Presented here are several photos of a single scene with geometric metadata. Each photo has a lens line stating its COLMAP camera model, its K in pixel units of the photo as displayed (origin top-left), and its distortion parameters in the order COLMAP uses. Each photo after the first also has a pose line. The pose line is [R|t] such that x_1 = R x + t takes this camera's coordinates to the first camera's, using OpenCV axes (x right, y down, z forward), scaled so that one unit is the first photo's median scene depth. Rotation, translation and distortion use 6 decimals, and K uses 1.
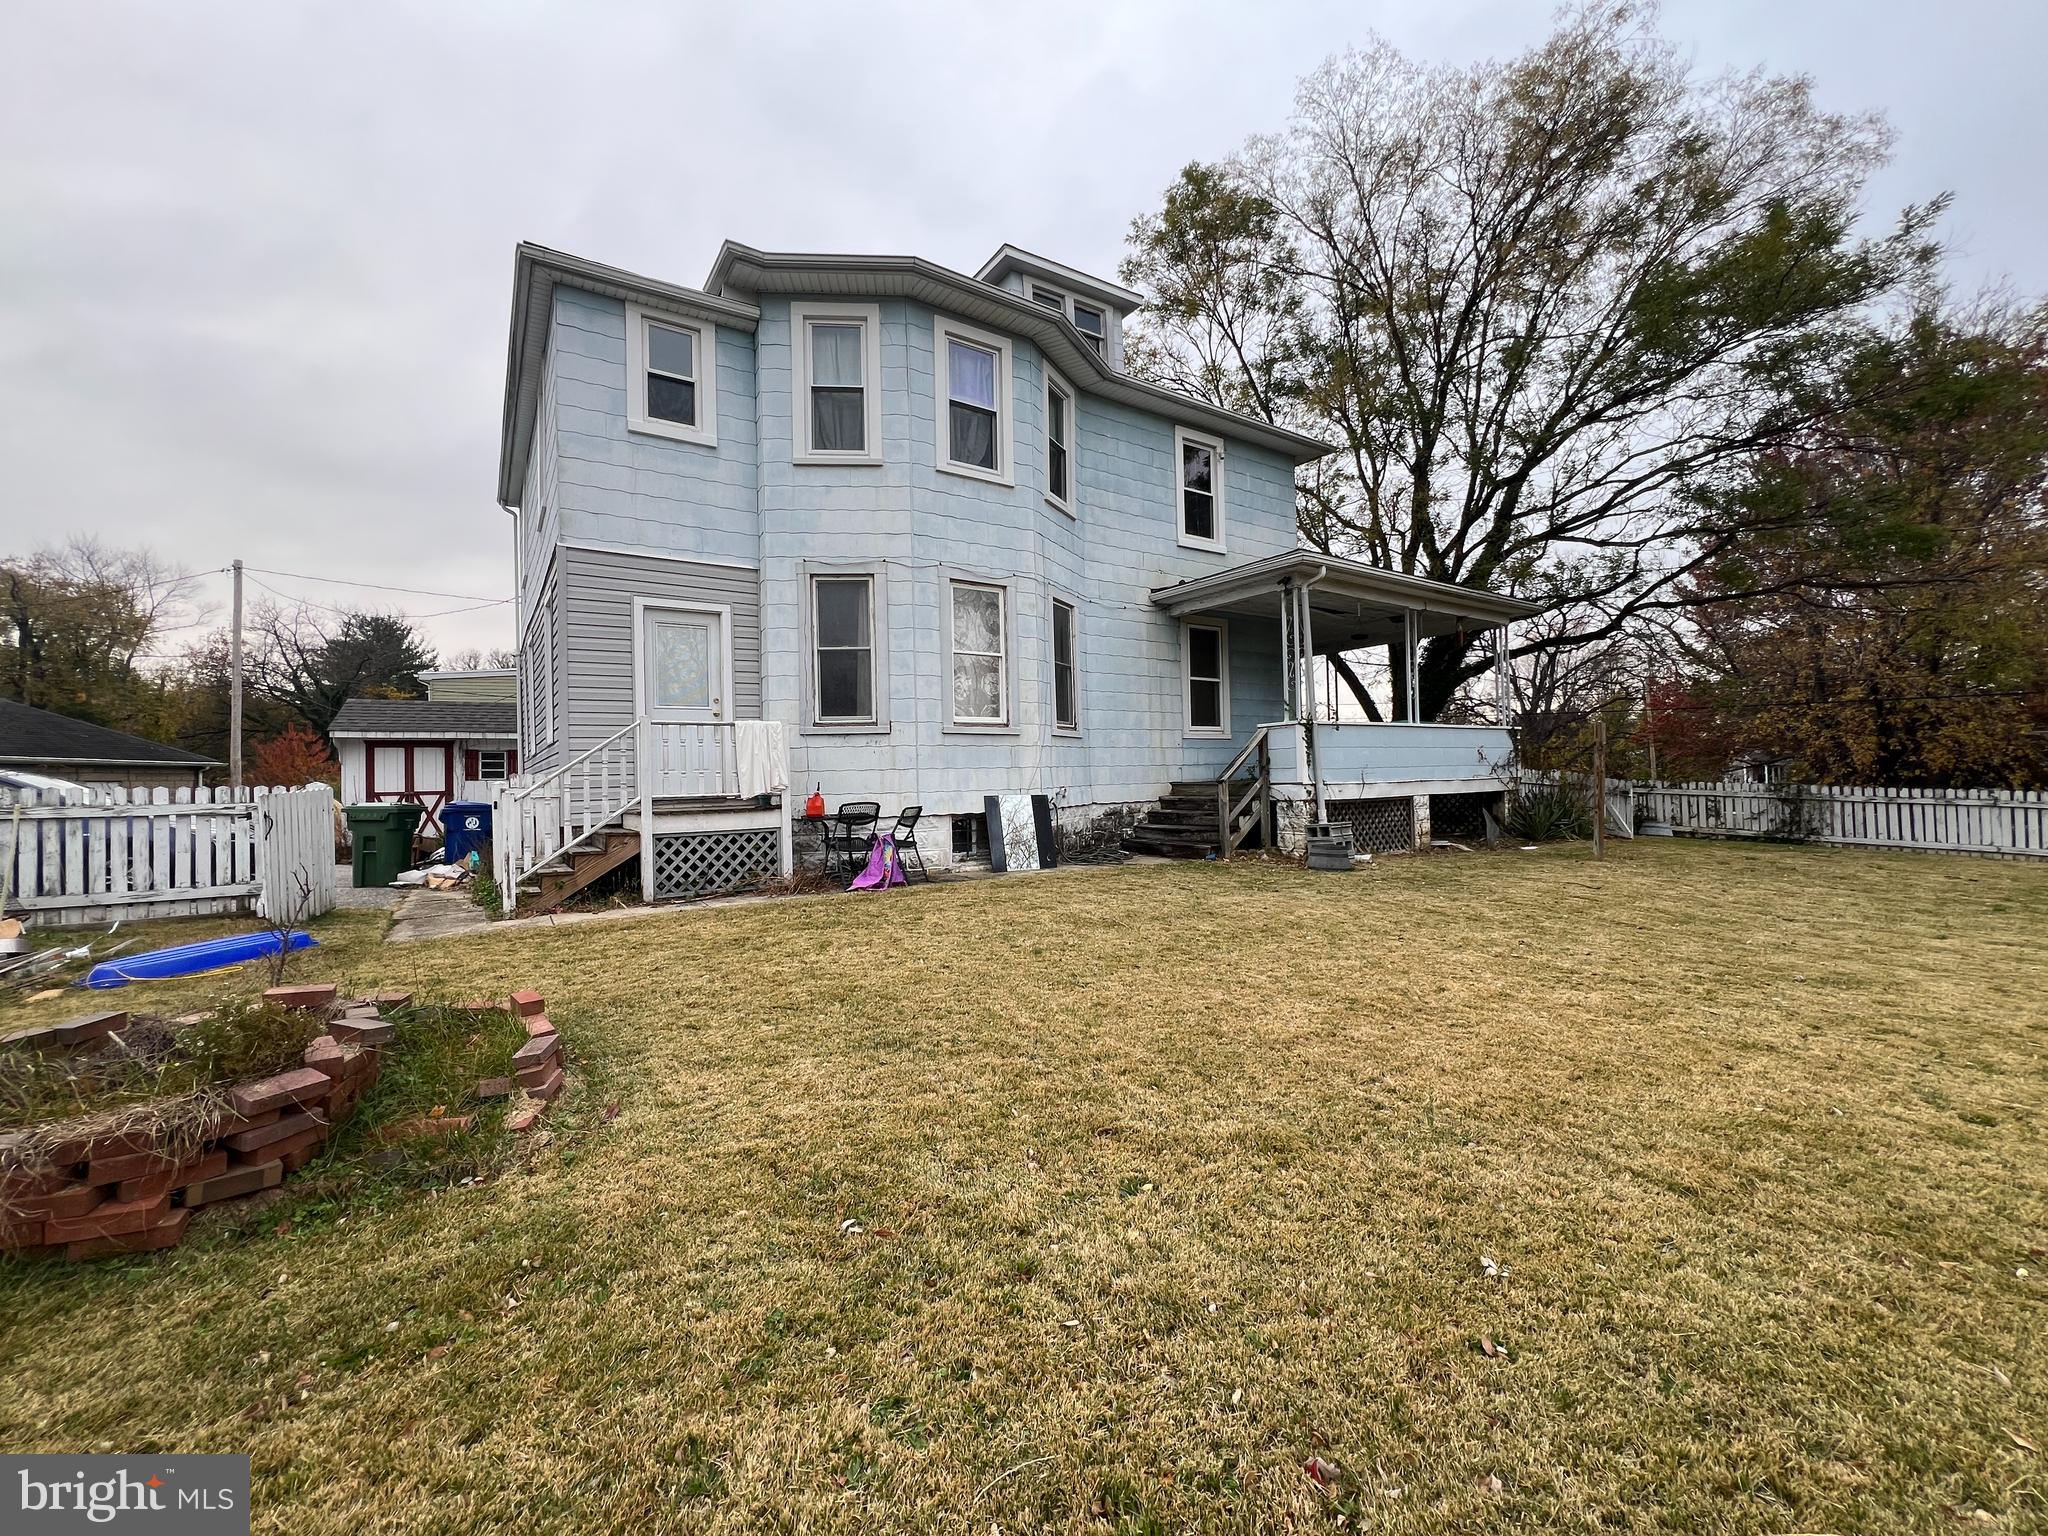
lens RADIAL K [[820.8, 0, 1027.7], [0, 820.8, 768.4], [0, 0, 1]] dist [-0.002067, 0.000145]
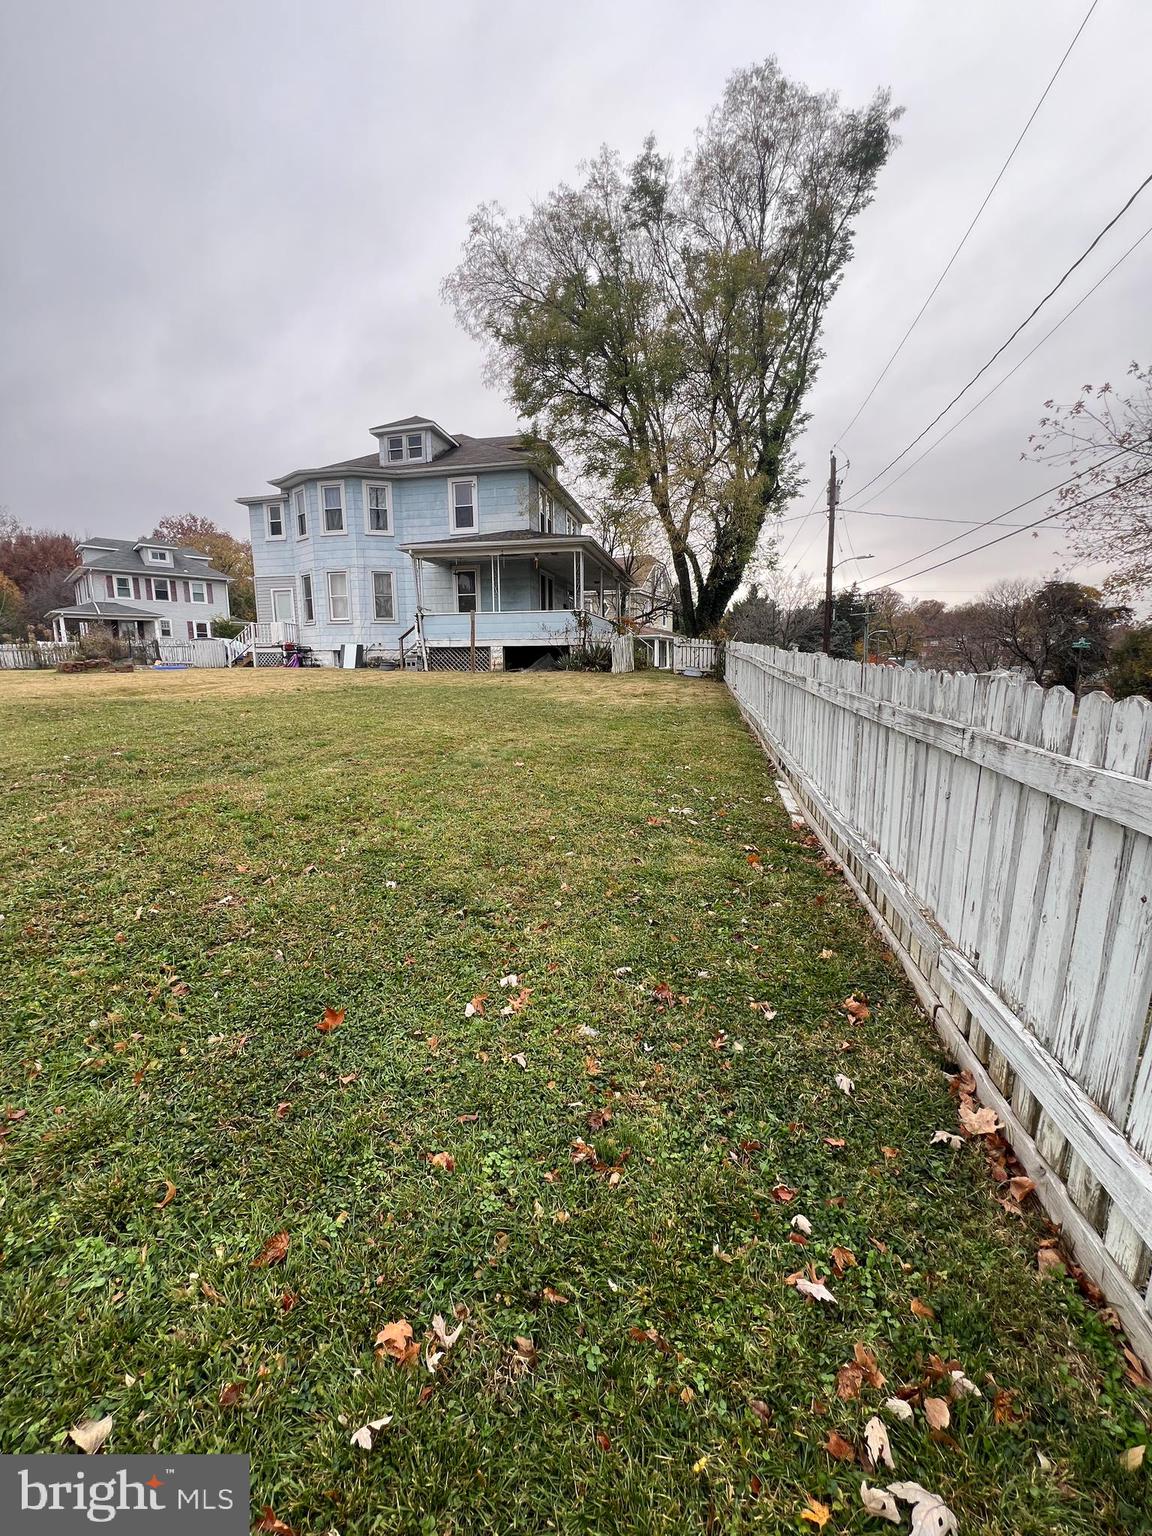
lens RADIAL K [[615.6, 0, 573.0], [0, 615.6, 768.0], [0, 0, 1]] dist [-0.002067, 0.000145]
pose [[0.685216, 0.130982, -0.716466, 1.991672], [-0.006599, 0.984773, 0.173722, 0.072319], [0.728310, -0.114309, 0.675646, 0.034949]]
